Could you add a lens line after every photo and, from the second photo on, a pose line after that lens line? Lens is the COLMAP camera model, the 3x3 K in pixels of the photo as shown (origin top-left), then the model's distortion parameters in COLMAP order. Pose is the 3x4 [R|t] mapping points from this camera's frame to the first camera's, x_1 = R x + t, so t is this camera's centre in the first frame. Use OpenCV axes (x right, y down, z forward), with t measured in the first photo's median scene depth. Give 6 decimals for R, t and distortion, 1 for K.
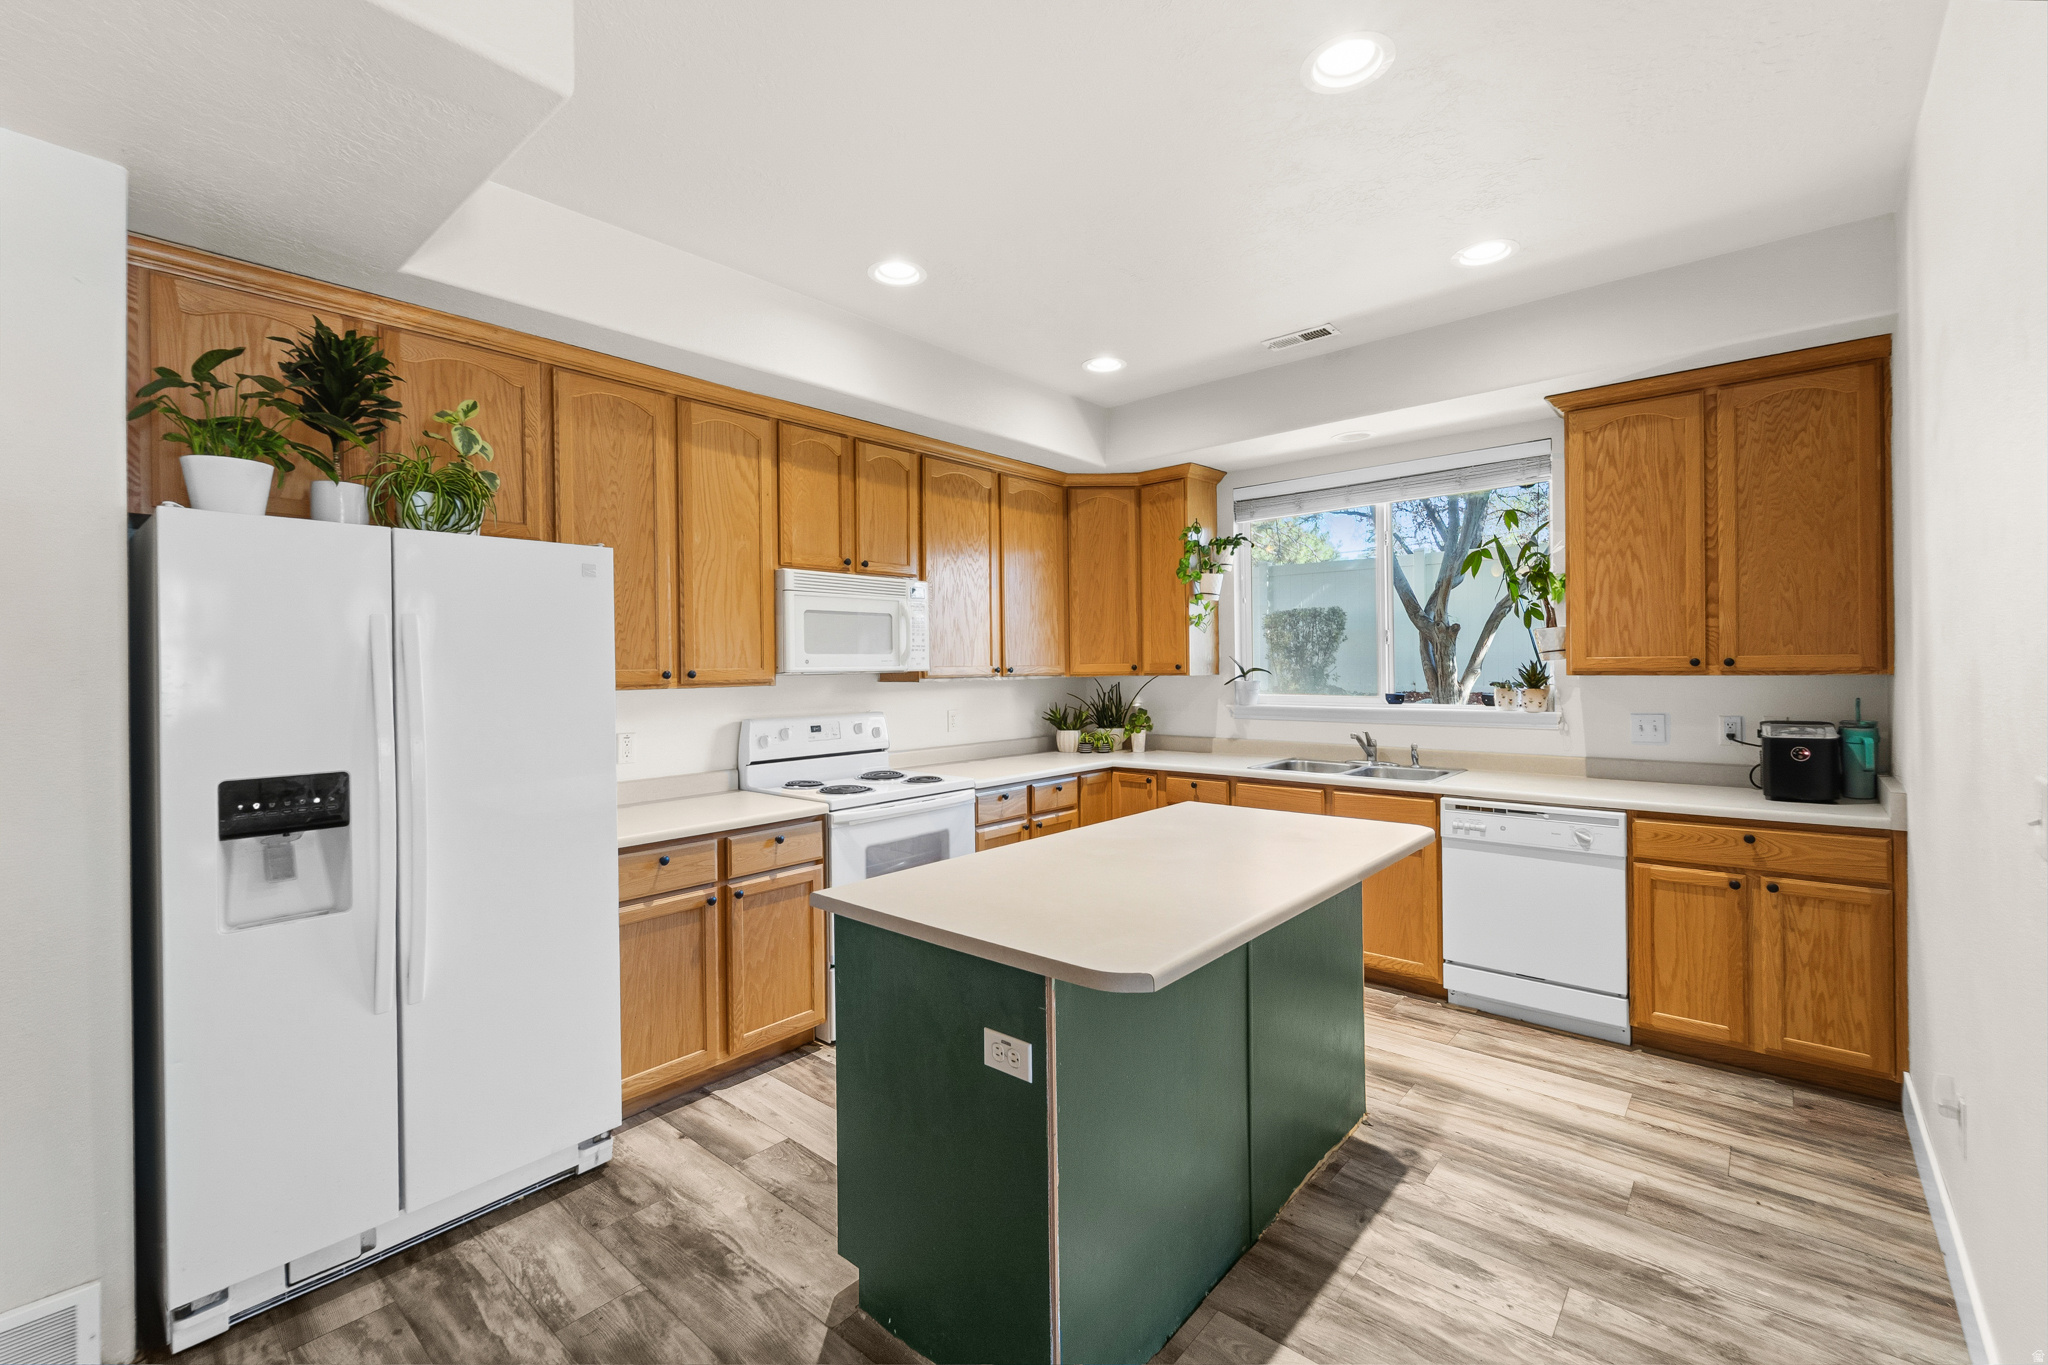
lens RADIAL K [[854.2, 0, 1003.2], [0, 854.2, 671.6], [0, 0, 1]] dist [0.003442, -0.002528]
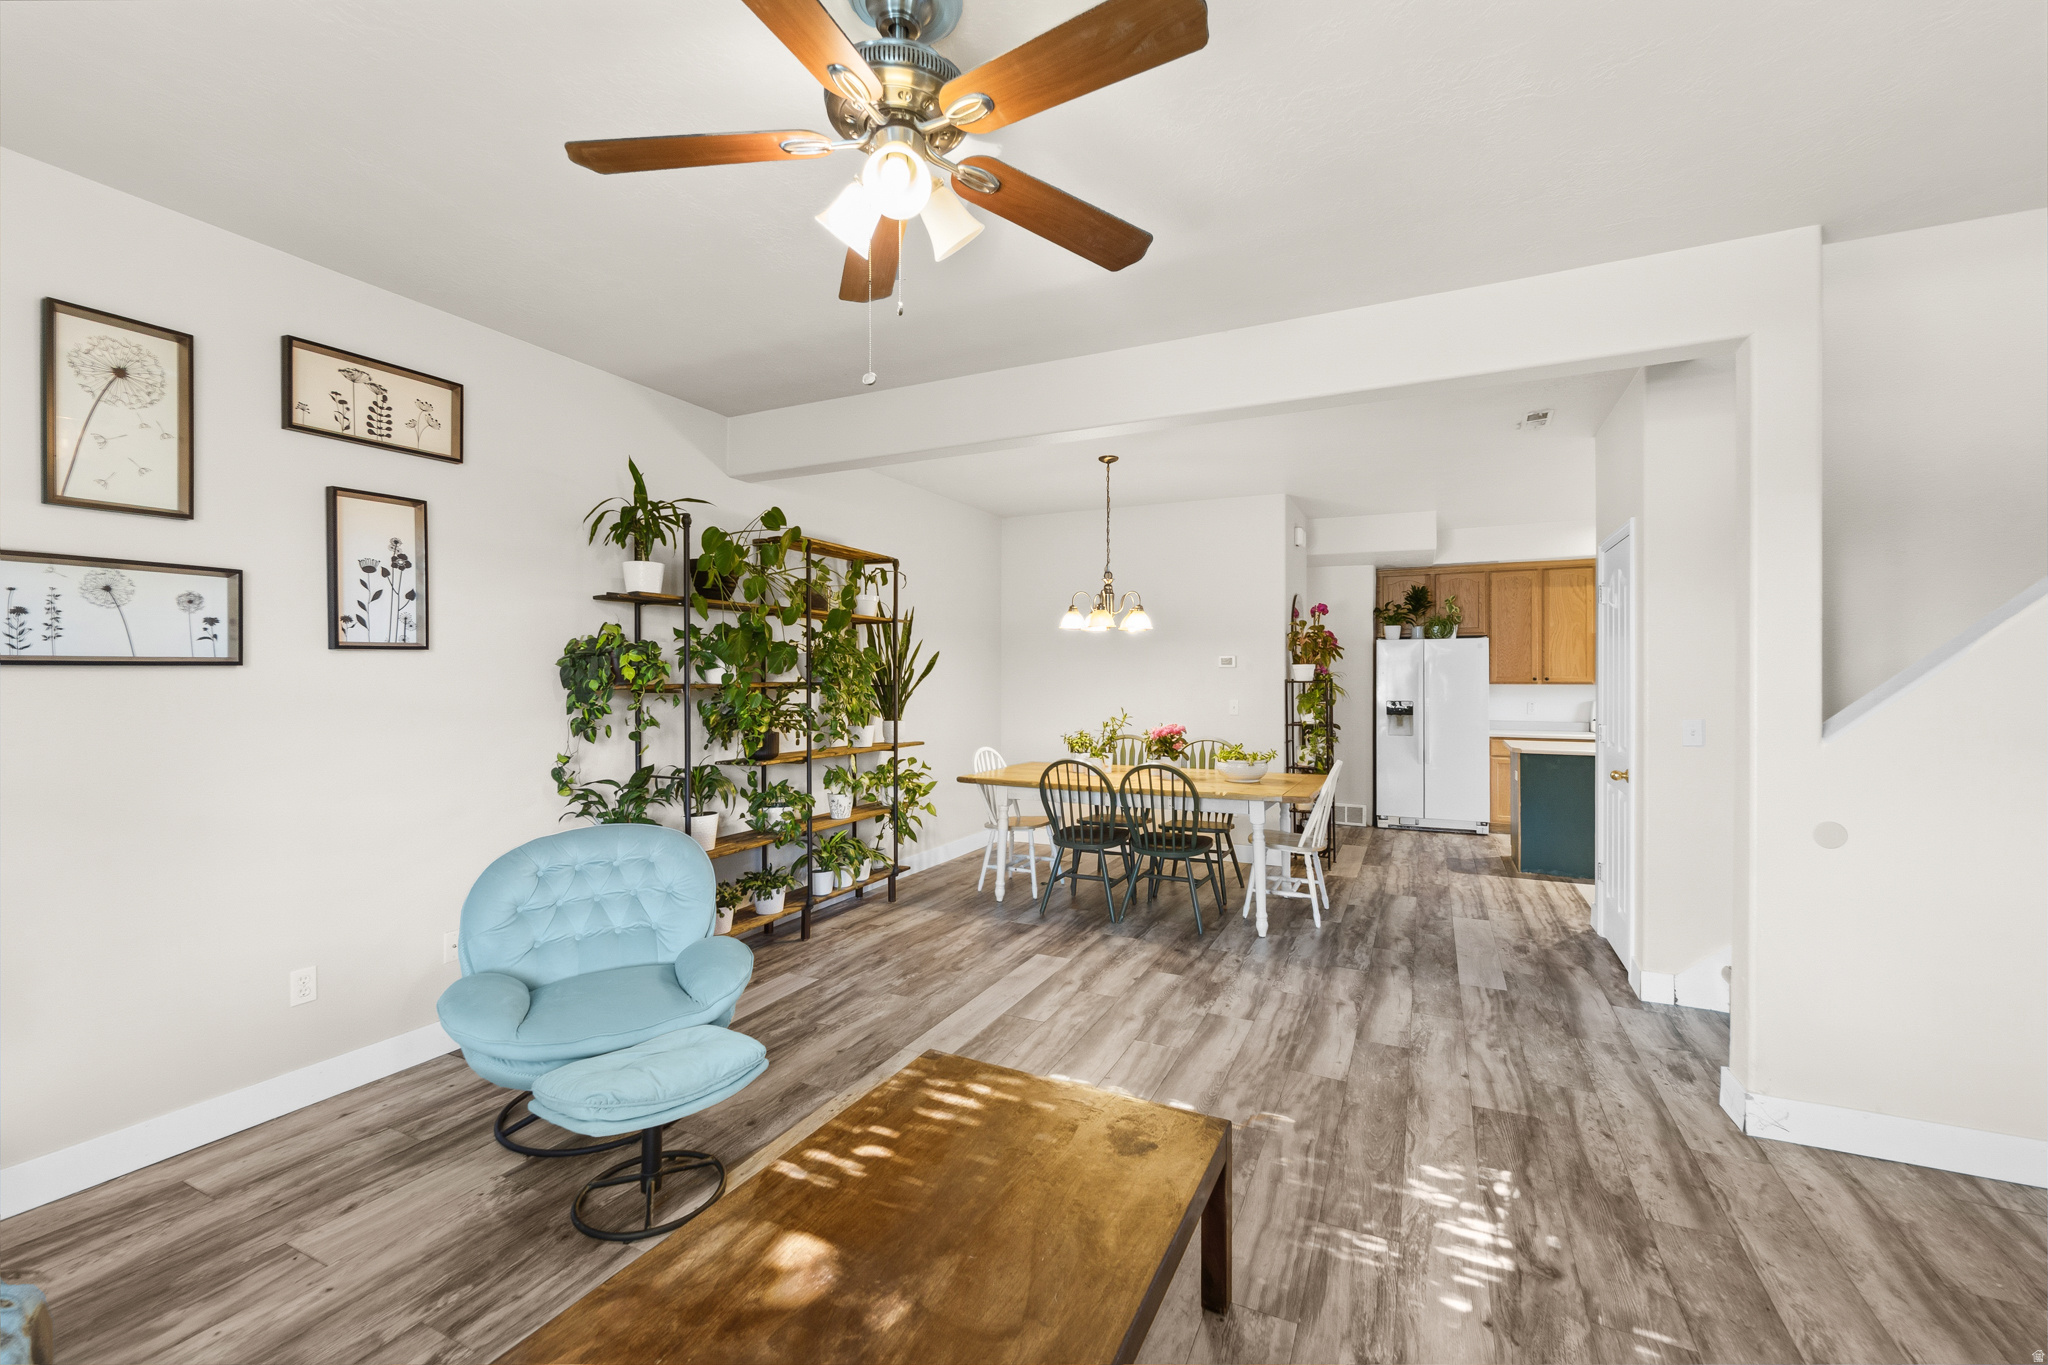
lens RADIAL K [[854.2, 0, 1066.1], [0, 854.2, 658.0], [0, 0, 1]] dist [0.003442, -0.002528]
pose [[0.267843, 0.001339, -0.963462, 1.563781], [-0.004913, 0.999988, 0.000024, -0.048385], [0.963450, 0.004727, 0.267846, -0.964303]]
